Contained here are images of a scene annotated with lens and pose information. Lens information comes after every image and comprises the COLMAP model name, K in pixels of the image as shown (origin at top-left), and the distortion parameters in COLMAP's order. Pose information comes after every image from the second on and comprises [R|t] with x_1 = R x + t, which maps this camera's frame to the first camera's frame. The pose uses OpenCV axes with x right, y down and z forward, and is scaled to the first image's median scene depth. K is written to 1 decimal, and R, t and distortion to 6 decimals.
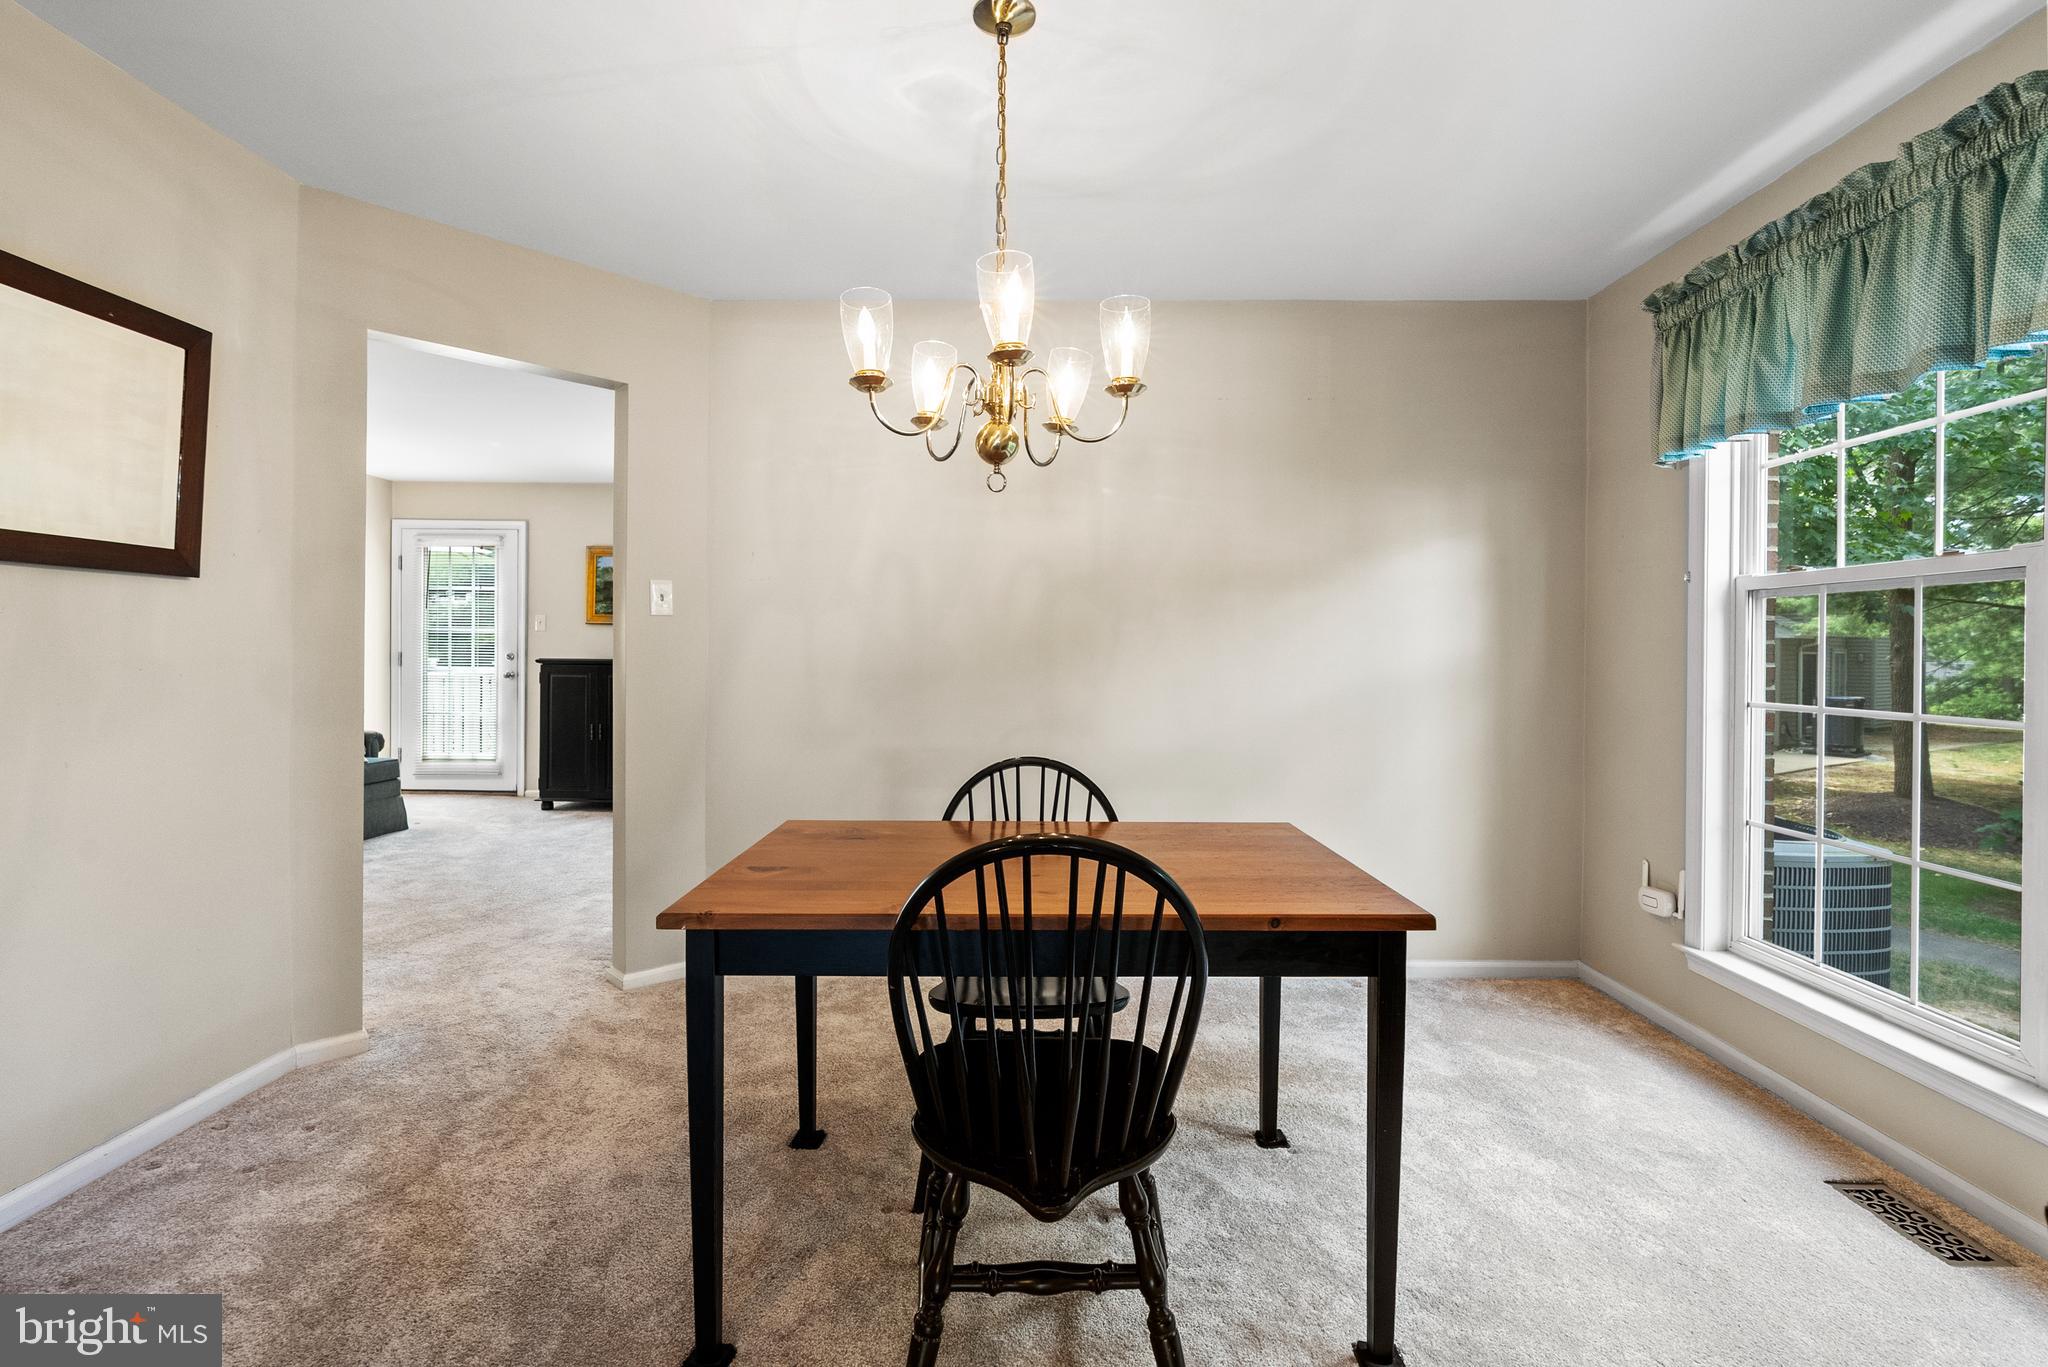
lens RADIAL K [[955.5, 0, 1028.7], [0, 955.5, 673.7], [0, 0, 1]] dist [-0.005468, 0.003267]
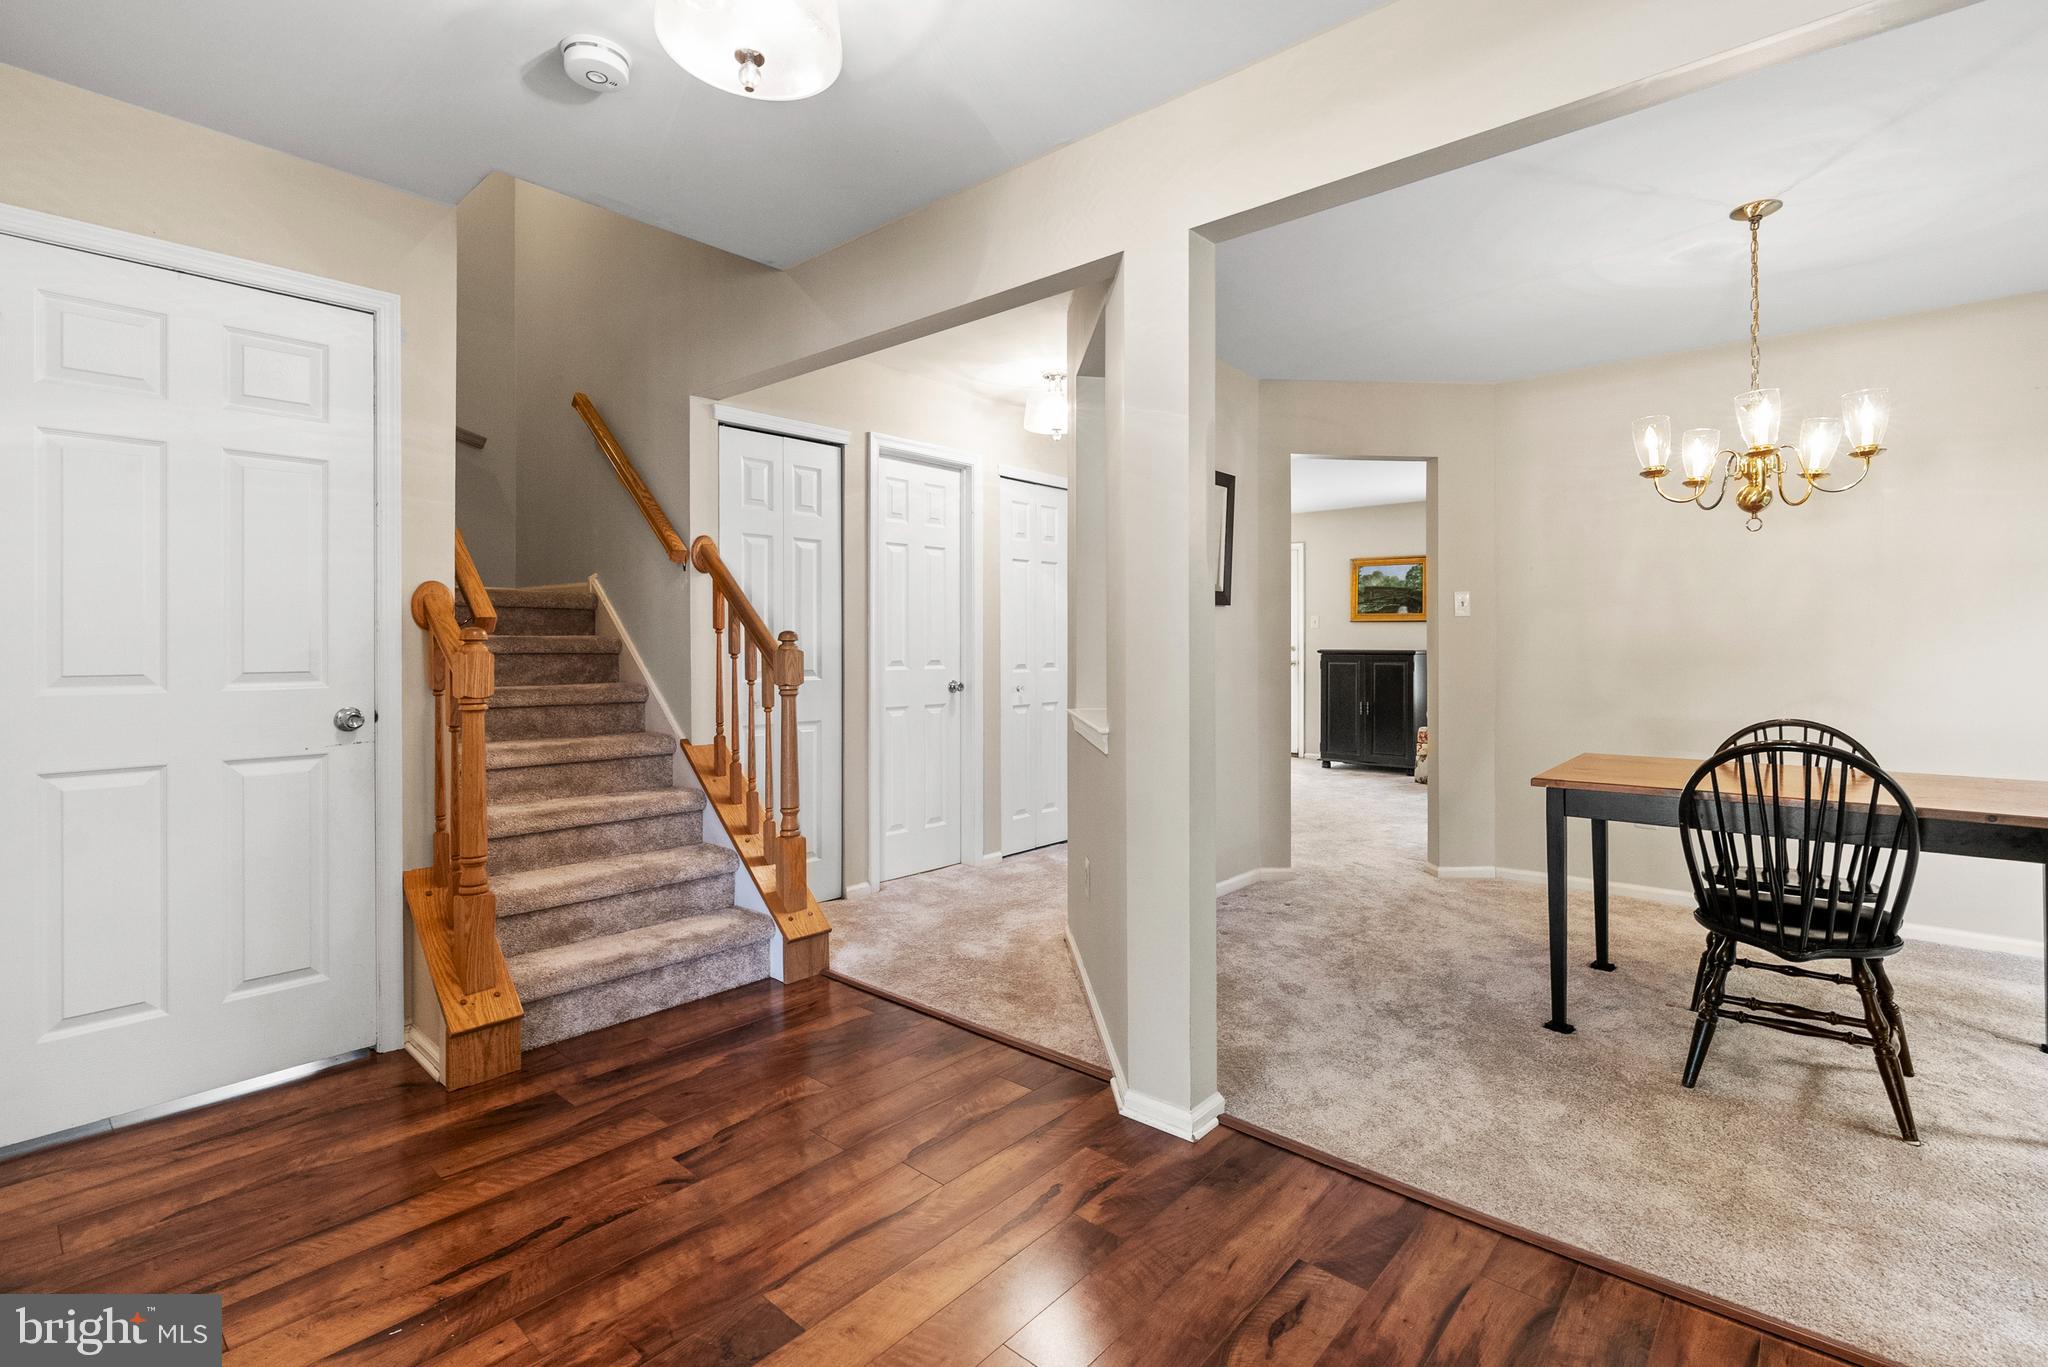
lens RADIAL K [[955.5, 0, 1022.8], [0, 955.5, 641.6], [0, 0, 1]] dist [-0.005468, 0.003267]
pose [[0.761360, -0.011026, -0.648236, 0.060375], [-0.006336, 0.999681, -0.024446, 0.025676], [0.648299, 0.022719, 0.761047, -0.872697]]
